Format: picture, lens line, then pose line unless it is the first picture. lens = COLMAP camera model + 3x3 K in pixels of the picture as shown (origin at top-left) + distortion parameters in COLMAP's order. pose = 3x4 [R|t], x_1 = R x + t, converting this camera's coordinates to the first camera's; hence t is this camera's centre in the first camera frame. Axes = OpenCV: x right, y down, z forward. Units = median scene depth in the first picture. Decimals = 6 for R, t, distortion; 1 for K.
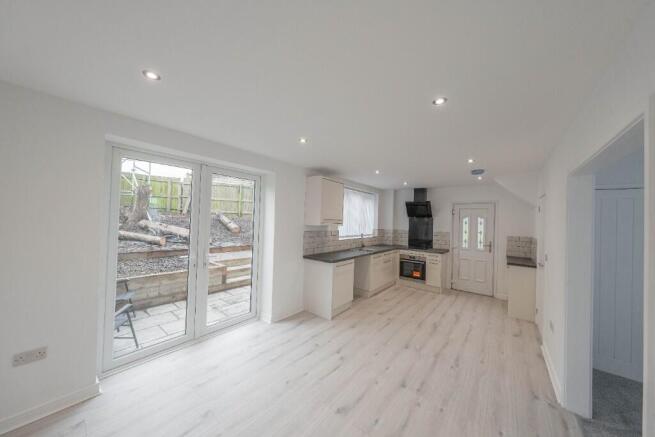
lens RADIAL K [[220.4, 0, 327.5], [0, 220.4, 218.5], [0, 0, 1]] dist [-0.002034, -0.000099]
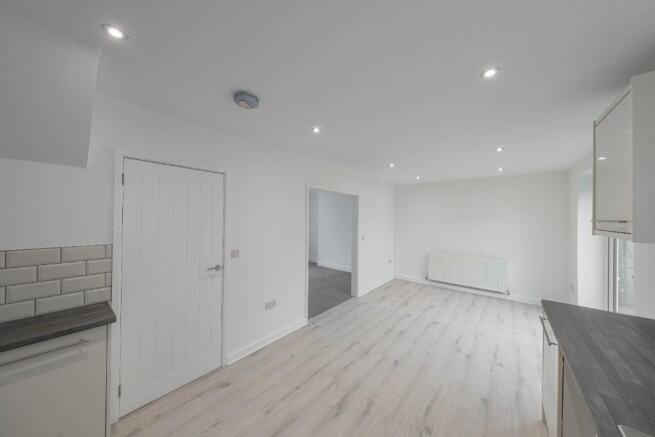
lens RADIAL K [[220.4, 0, 327.5], [0, 220.4, 218.5], [0, 0, 1]] dist [-0.002034, -0.000099]
pose [[-0.999016, -0.043982, 0.005797, 0.415180], [-0.044016, 0.999014, -0.005802, 0.021514], [-0.005536, -0.006052, -0.999966, 1.195482]]
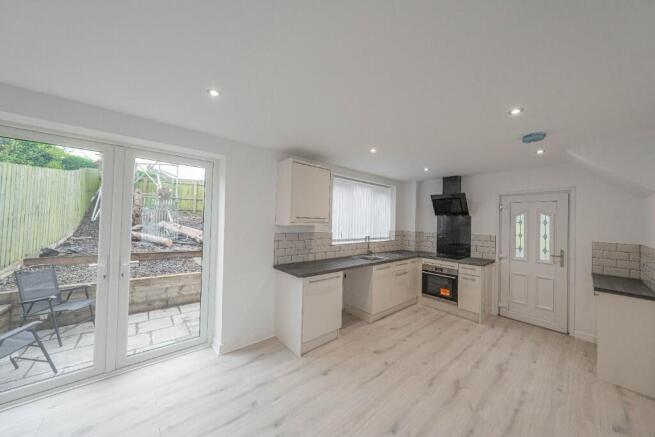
lens RADIAL K [[220.4, 0, 327.5], [0, 220.4, 218.5], [0, 0, 1]] dist [-0.002034, -0.000099]
pose [[0.982477, -0.006837, -0.186260, 0.190110], [0.005267, 0.999946, -0.008923, 0.012924], [0.186311, 0.007786, 0.982460, 0.243756]]
